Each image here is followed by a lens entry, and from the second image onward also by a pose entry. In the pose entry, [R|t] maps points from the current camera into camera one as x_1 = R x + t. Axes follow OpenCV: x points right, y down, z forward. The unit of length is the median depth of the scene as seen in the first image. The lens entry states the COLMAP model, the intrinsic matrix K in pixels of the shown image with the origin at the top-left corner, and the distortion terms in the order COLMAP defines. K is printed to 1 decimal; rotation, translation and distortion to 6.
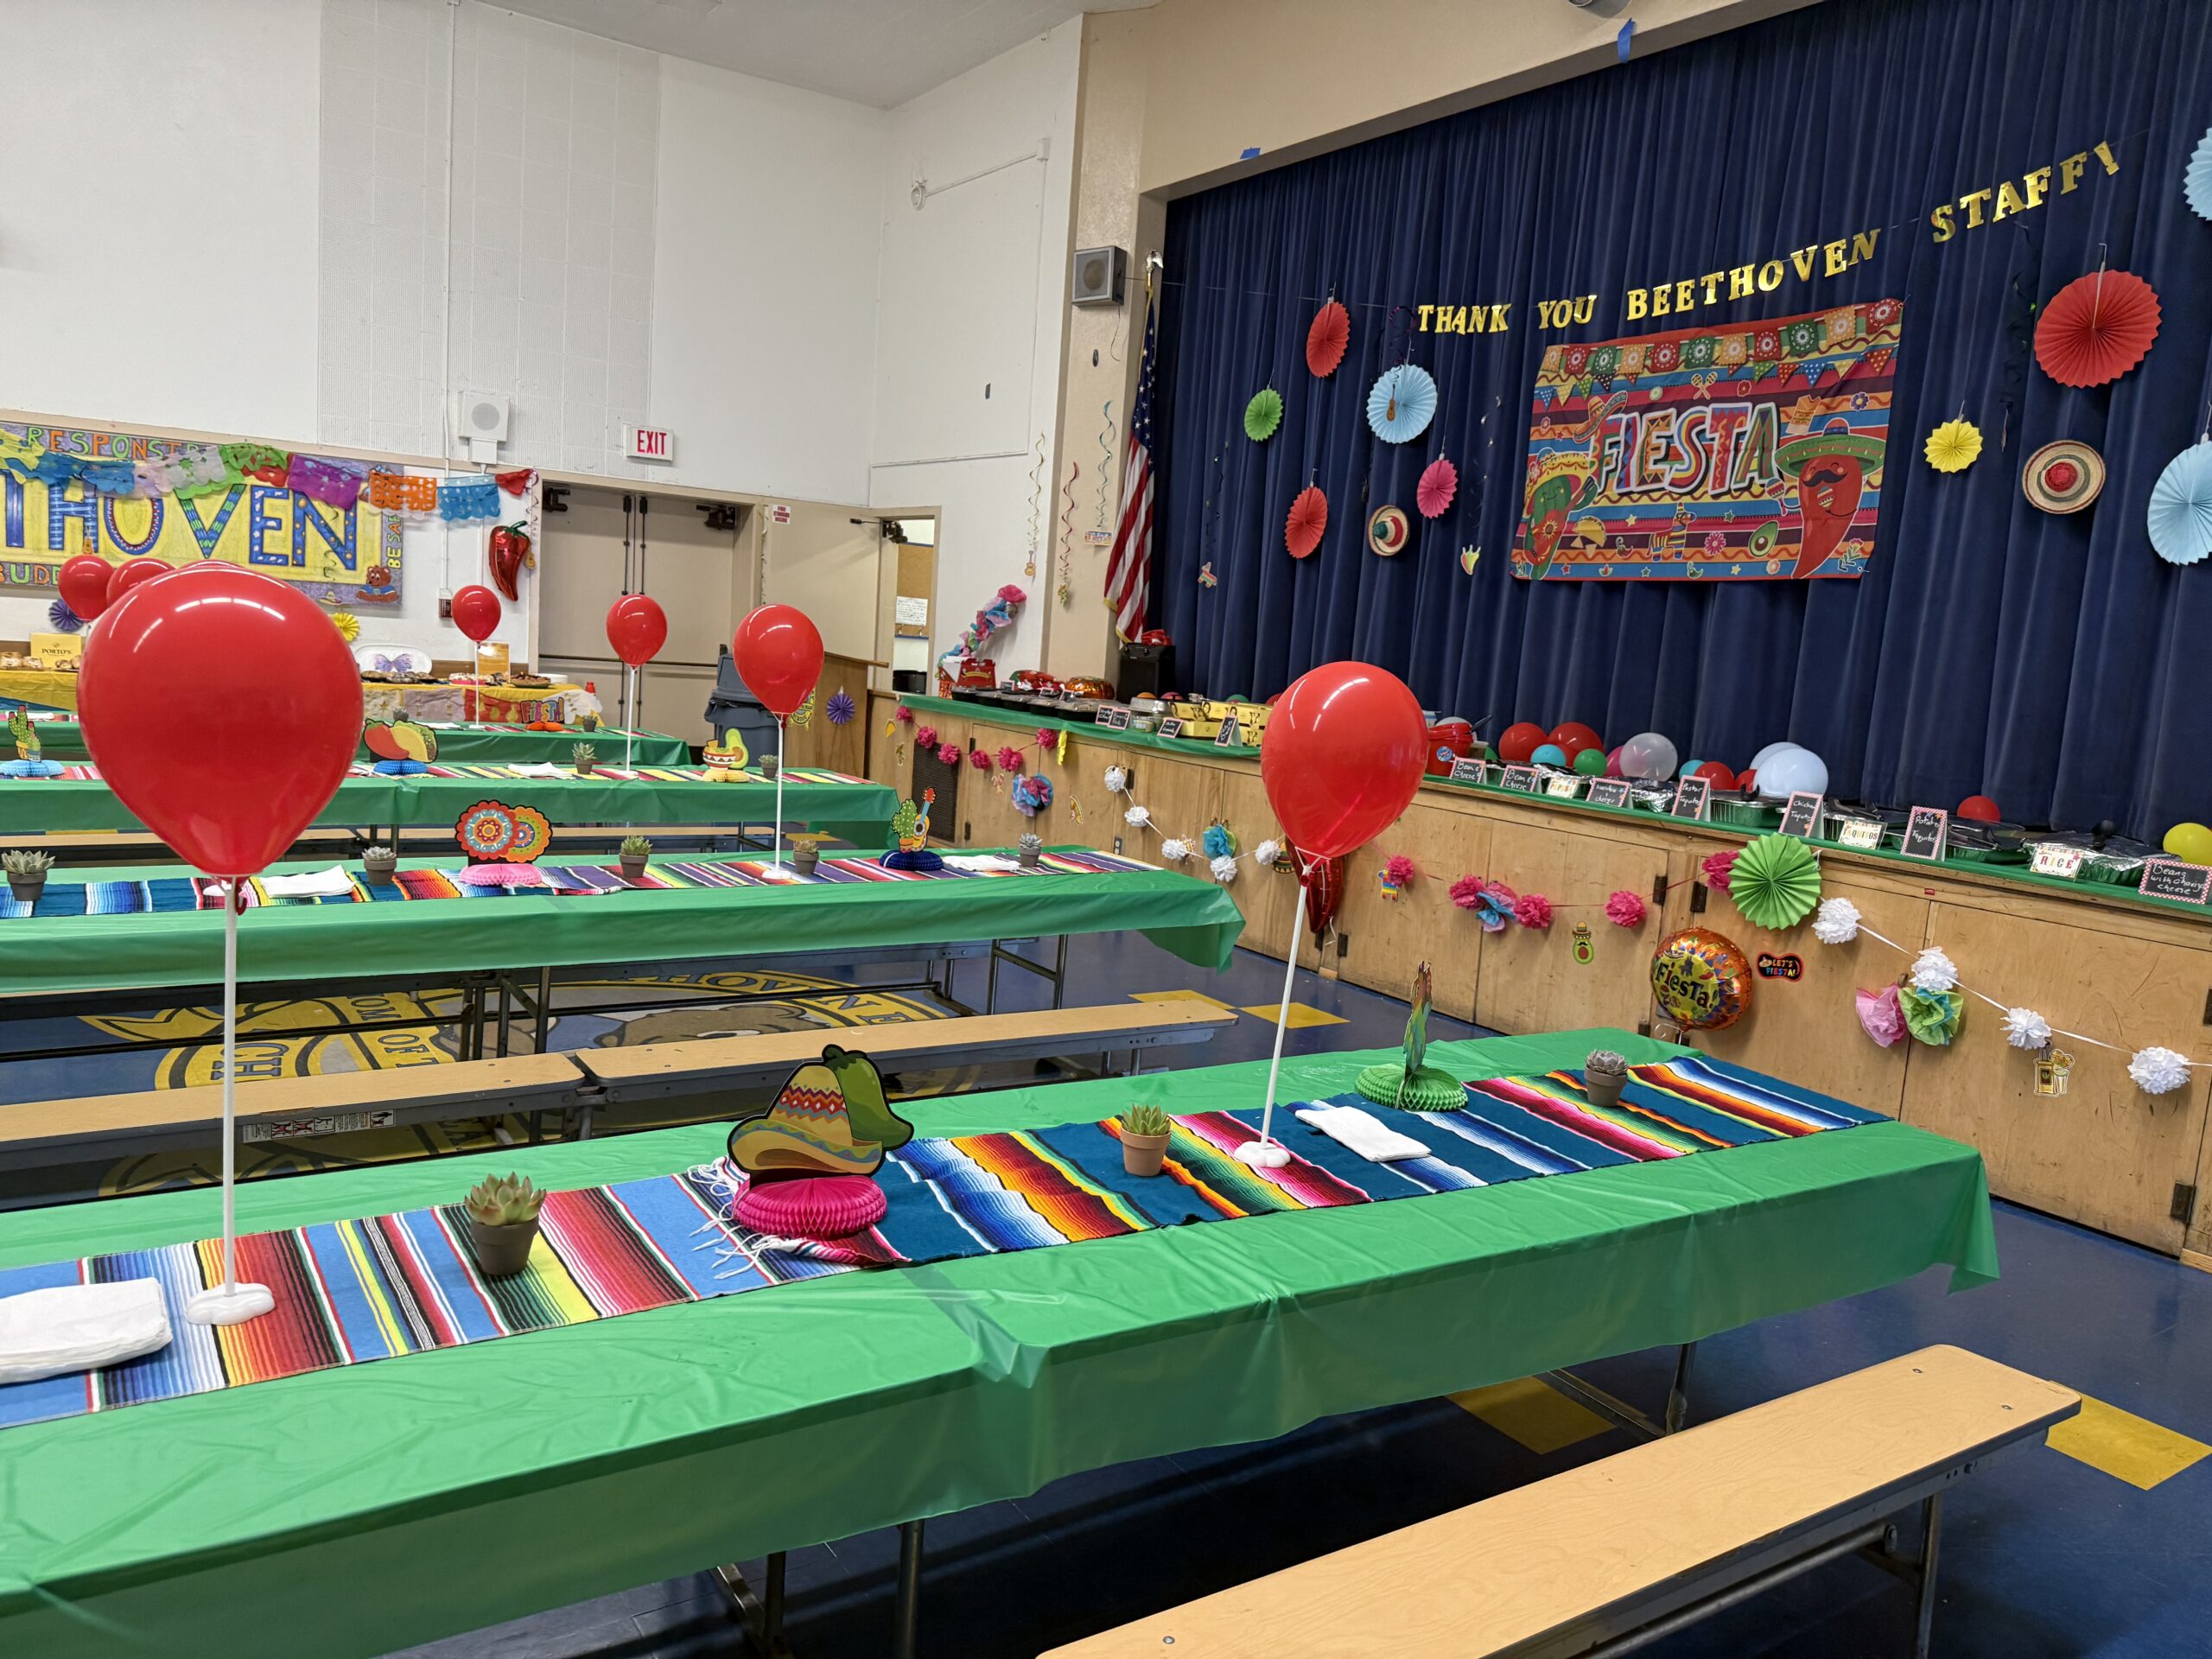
lens RADIAL K [[1537.9, 0, 1091.0], [0, 1537.9, 874.2], [0, 0, 1]] dist [-0.006629, -0.031916]
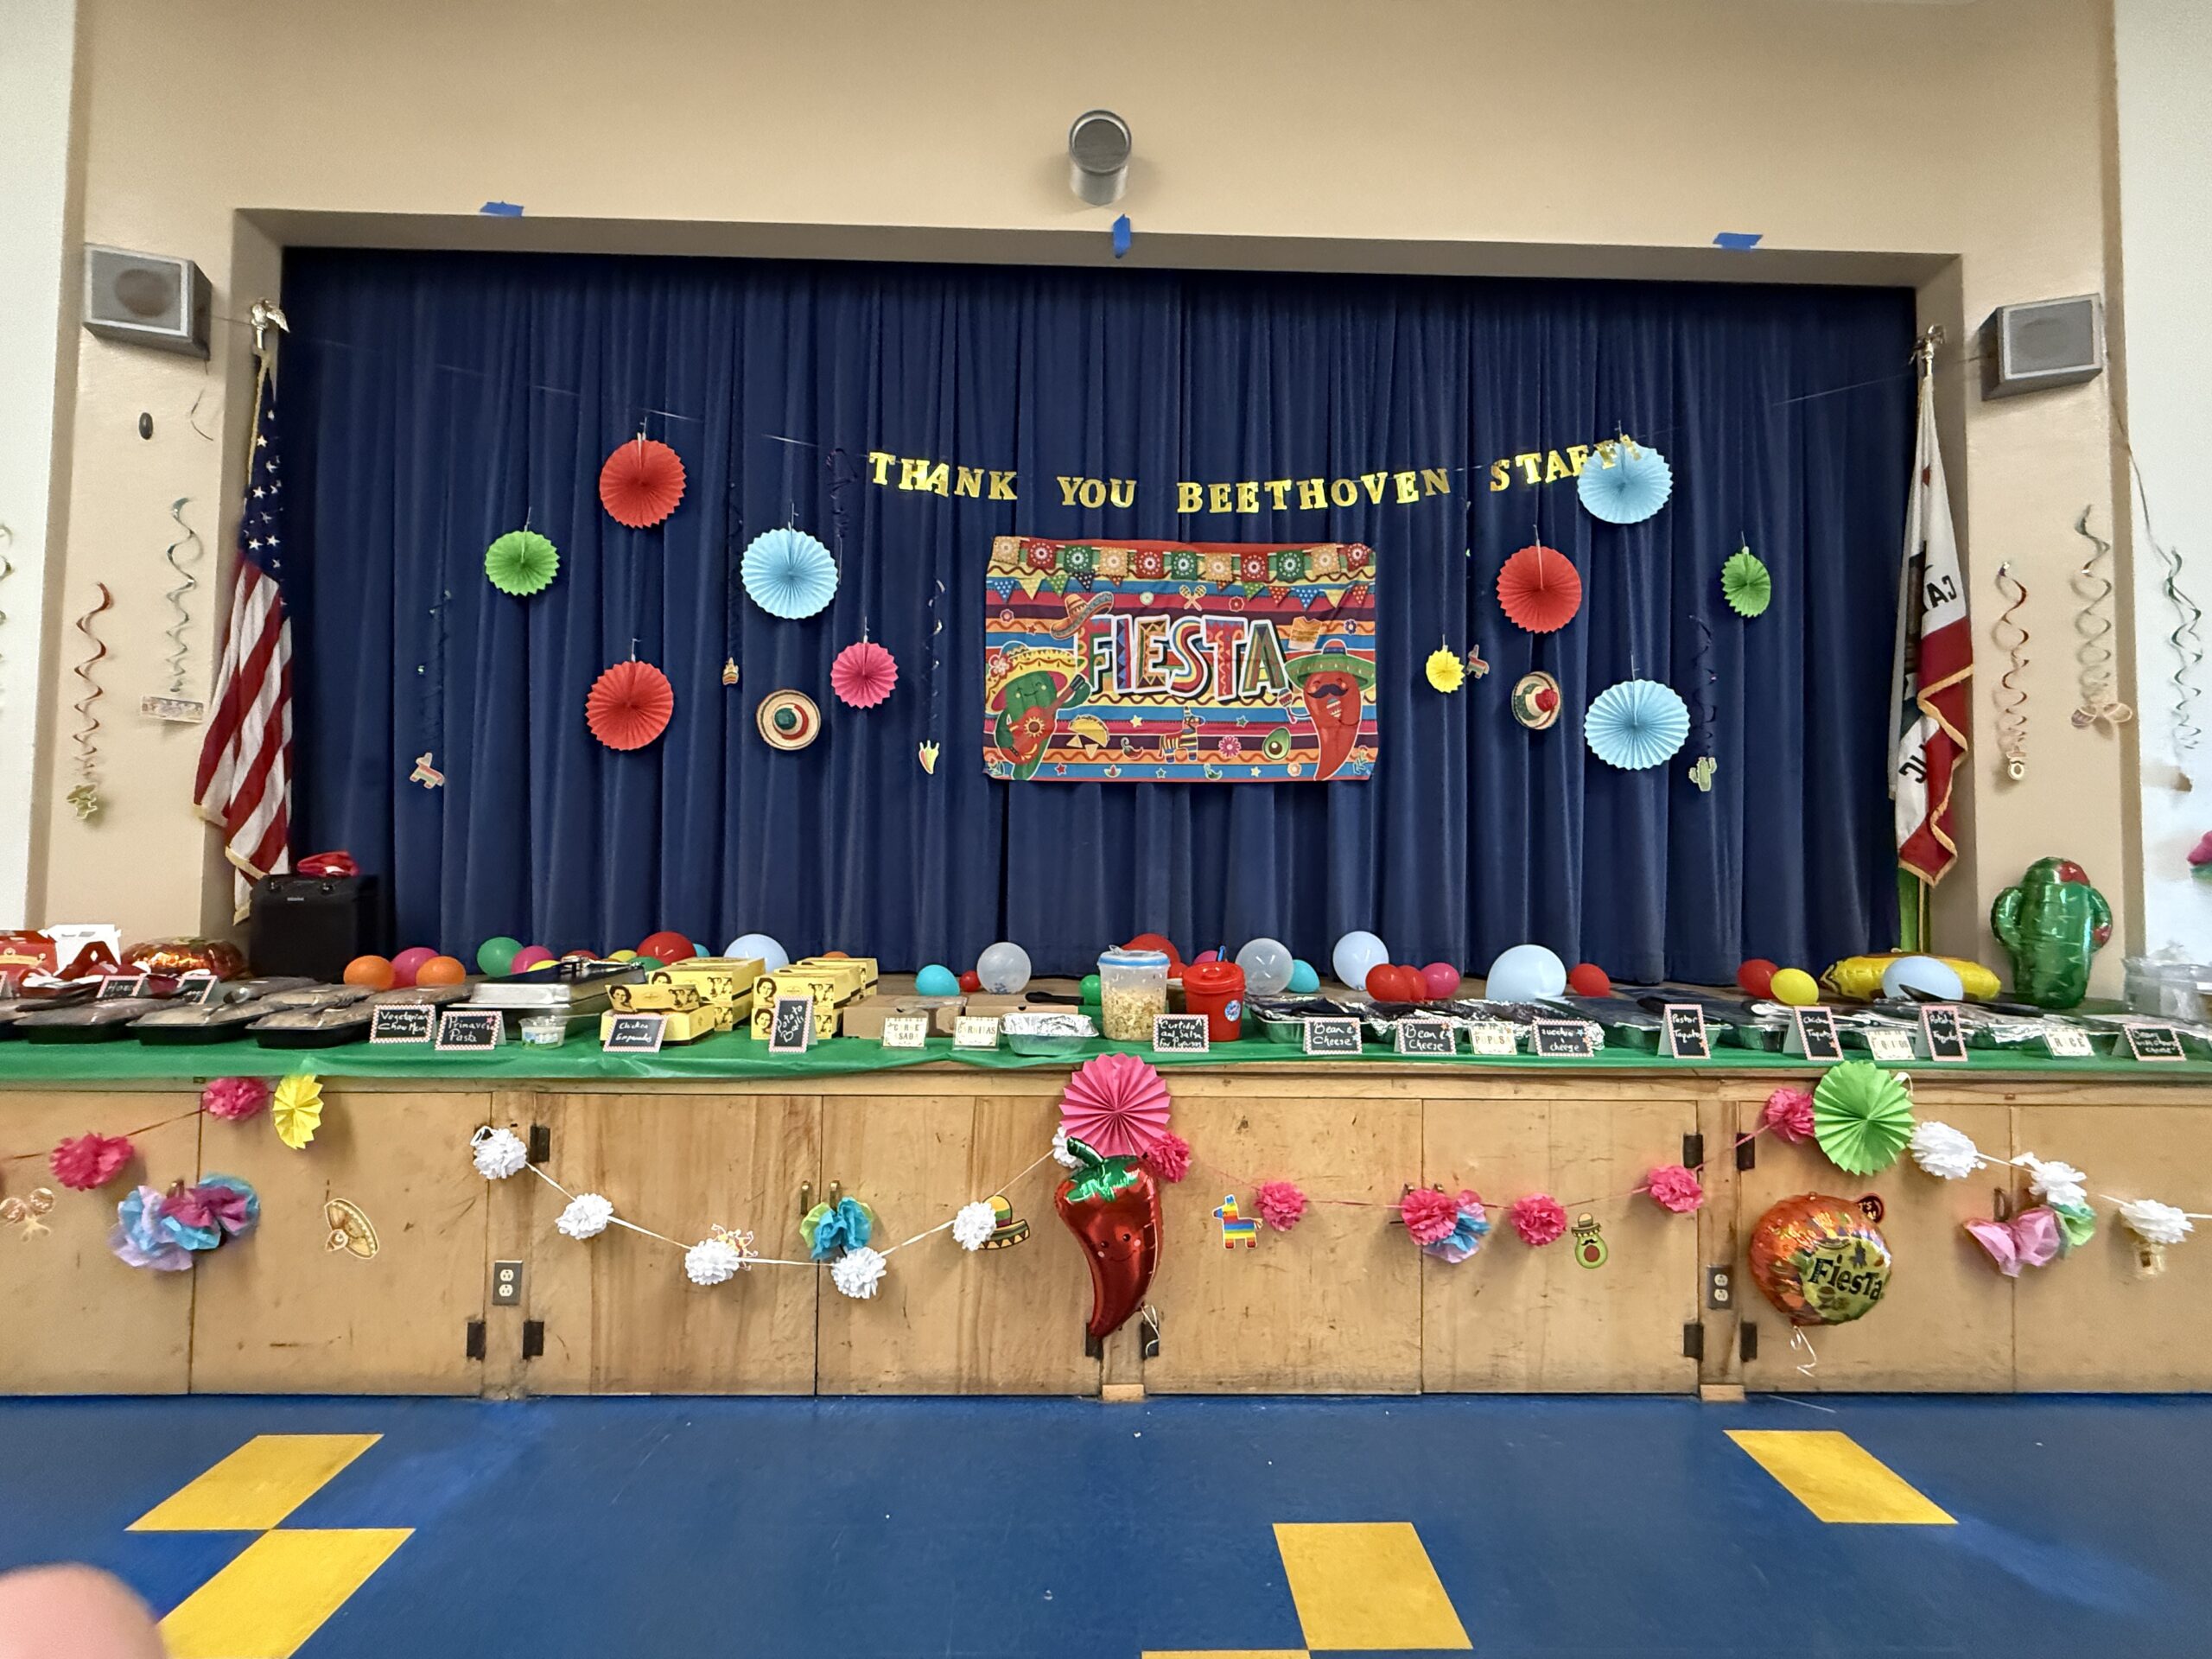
lens RADIAL K [[880.8, 0, 1121.3], [0, 880.8, 829.2], [0, 0, 1]] dist [0.003636, -0.002176]
pose [[0.533700, -0.033832, 0.844997, -0.130704], [0.156074, 0.985976, -0.059100, -0.130091], [-0.831147, 0.163424, 0.531495, 0.716095]]
